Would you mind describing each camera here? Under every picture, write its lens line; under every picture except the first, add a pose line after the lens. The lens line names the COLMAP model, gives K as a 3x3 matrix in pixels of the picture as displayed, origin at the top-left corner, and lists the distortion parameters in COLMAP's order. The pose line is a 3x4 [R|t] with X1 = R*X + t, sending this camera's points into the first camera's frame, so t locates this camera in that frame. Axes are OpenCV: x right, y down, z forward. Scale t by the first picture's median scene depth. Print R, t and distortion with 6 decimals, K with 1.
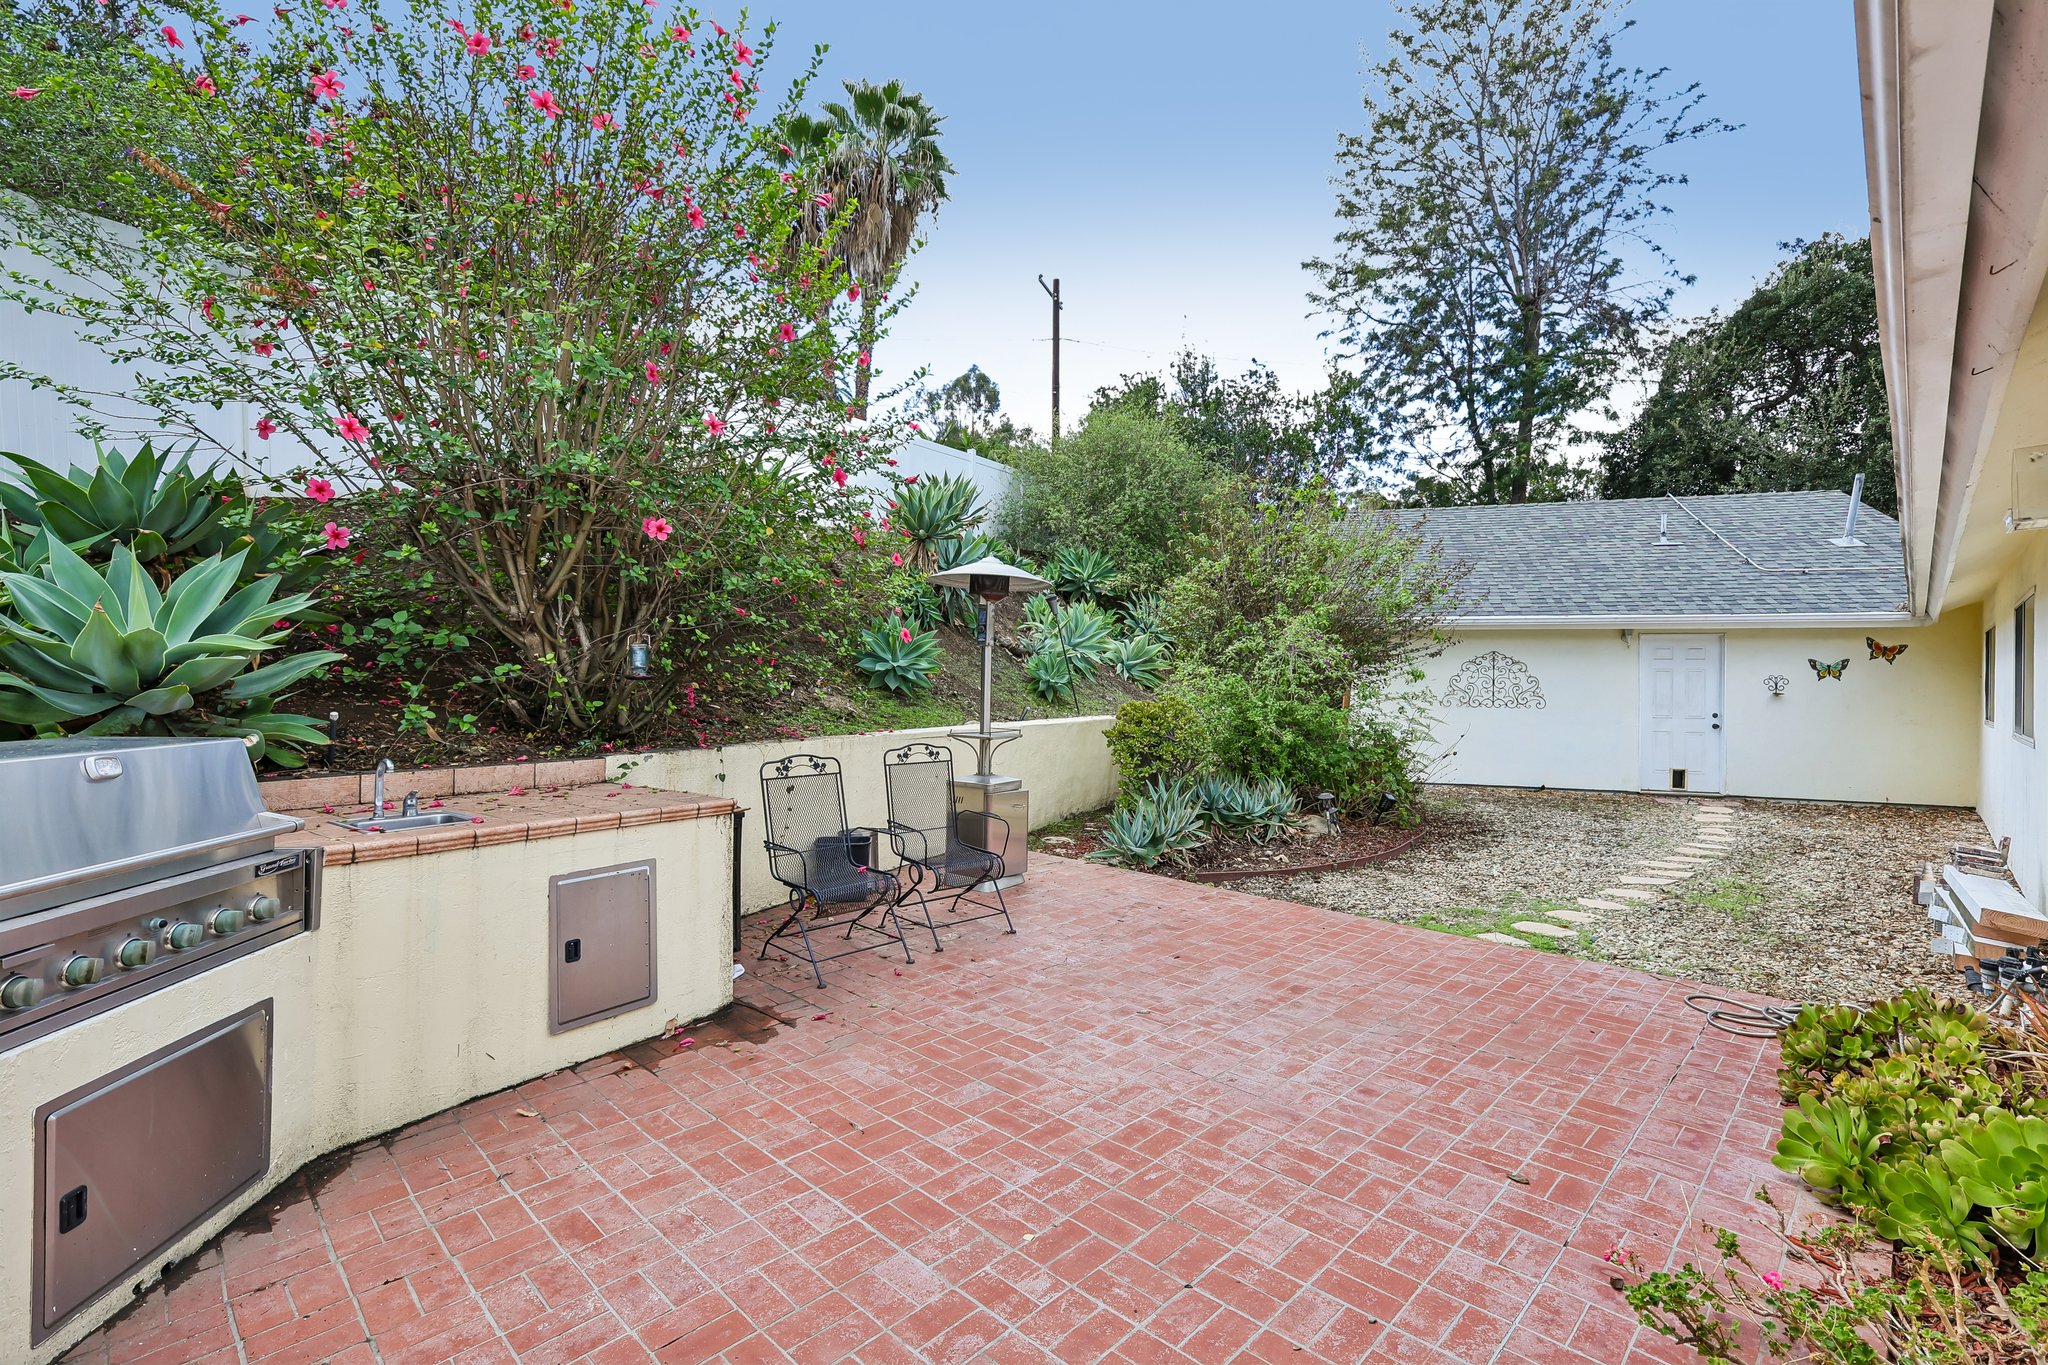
lens RADIAL K [[891.6, 0, 1015.7], [0, 891.6, 680.4], [0, 0, 1]] dist [0.002565, -0.000193]
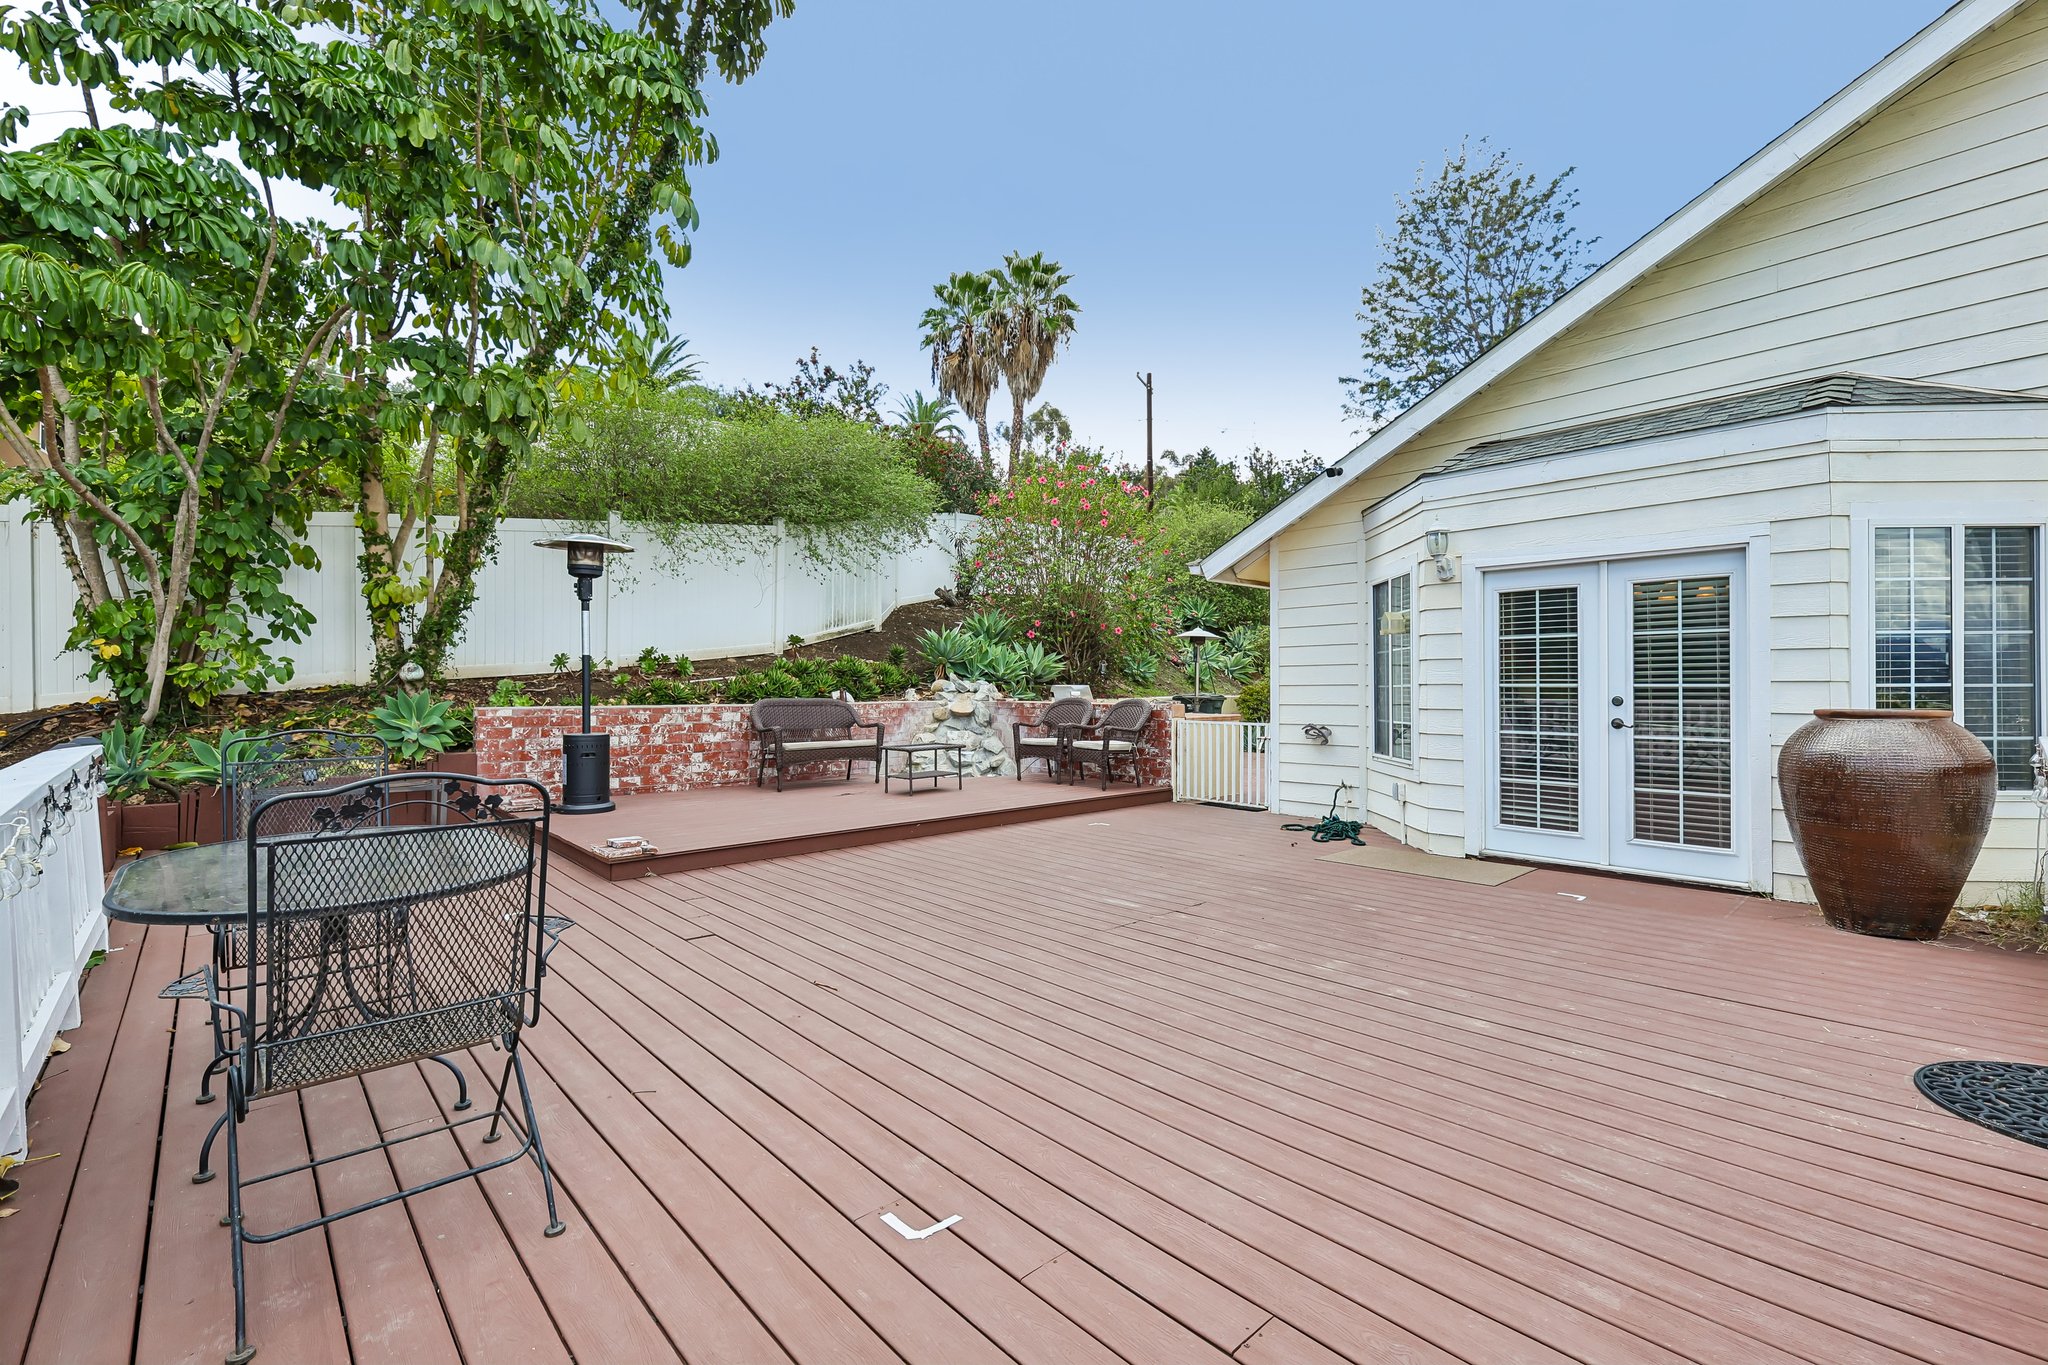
lens RADIAL K [[891.6, 0, 1026.1], [0, 891.6, 673.9], [0, 0, 1]] dist [0.002565, -0.000193]
pose [[0.998604, -0.012278, -0.051374, -0.095300], [0.011277, 0.999742, -0.019720, 0.010251], [0.051603, 0.019113, 0.998485, -0.385905]]
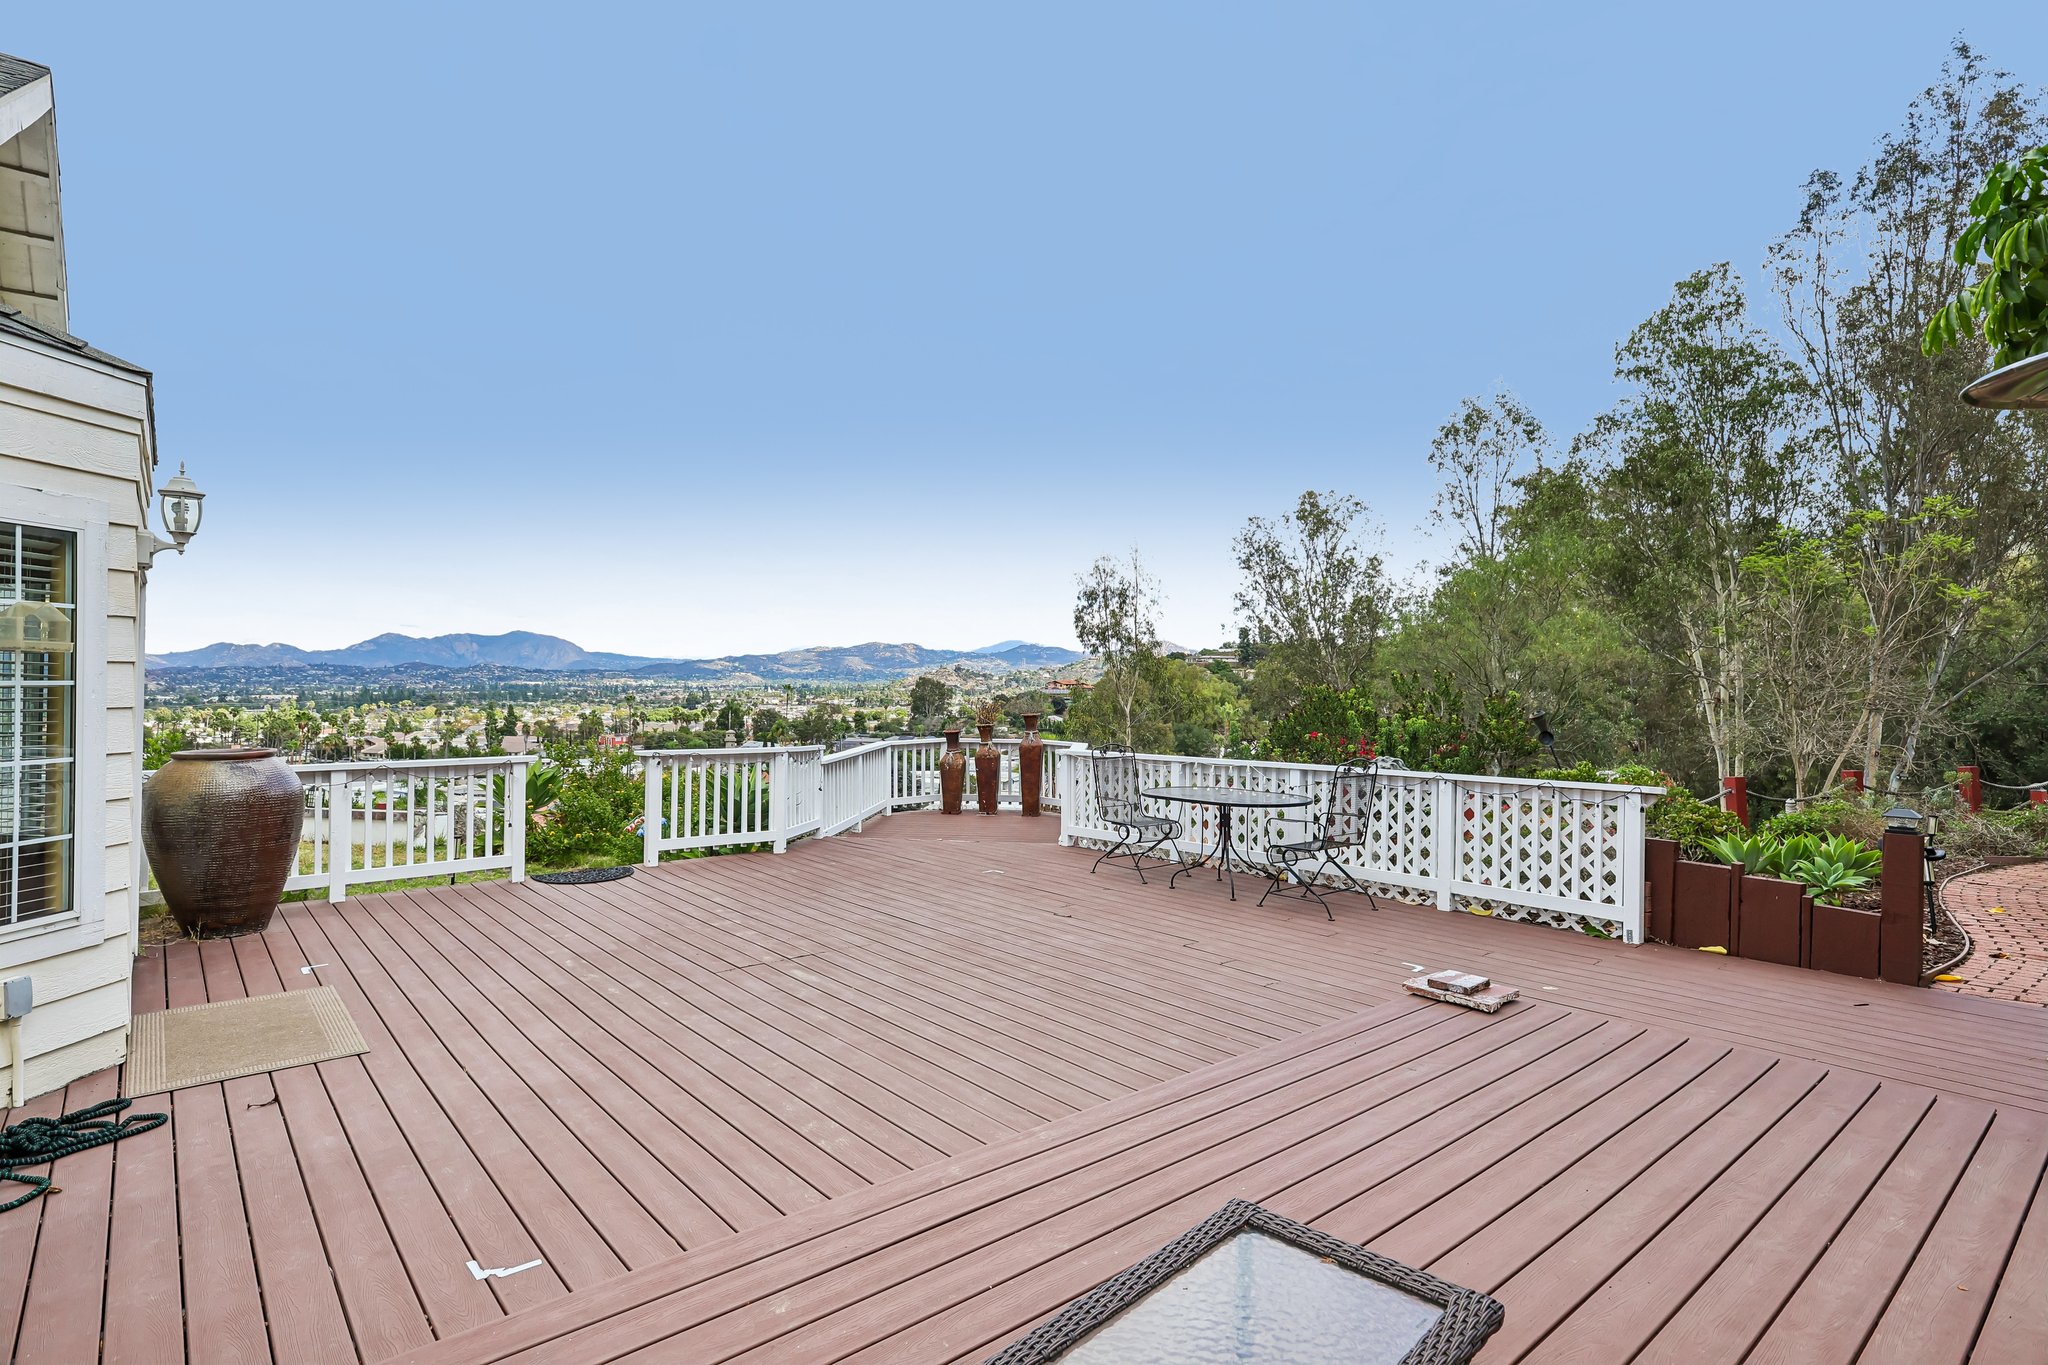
lens RADIAL K [[1031.7, 0, 1019.7], [0, 1031.7, 691.6], [0, 0, 1]] dist [-0.001649, 0.000407]
pose [[-0.995563, -0.017083, 0.092535, -0.146703], [-0.015988, 0.999793, 0.012564, -0.004203], [-0.092730, 0.011029, -0.995630, 0.013273]]
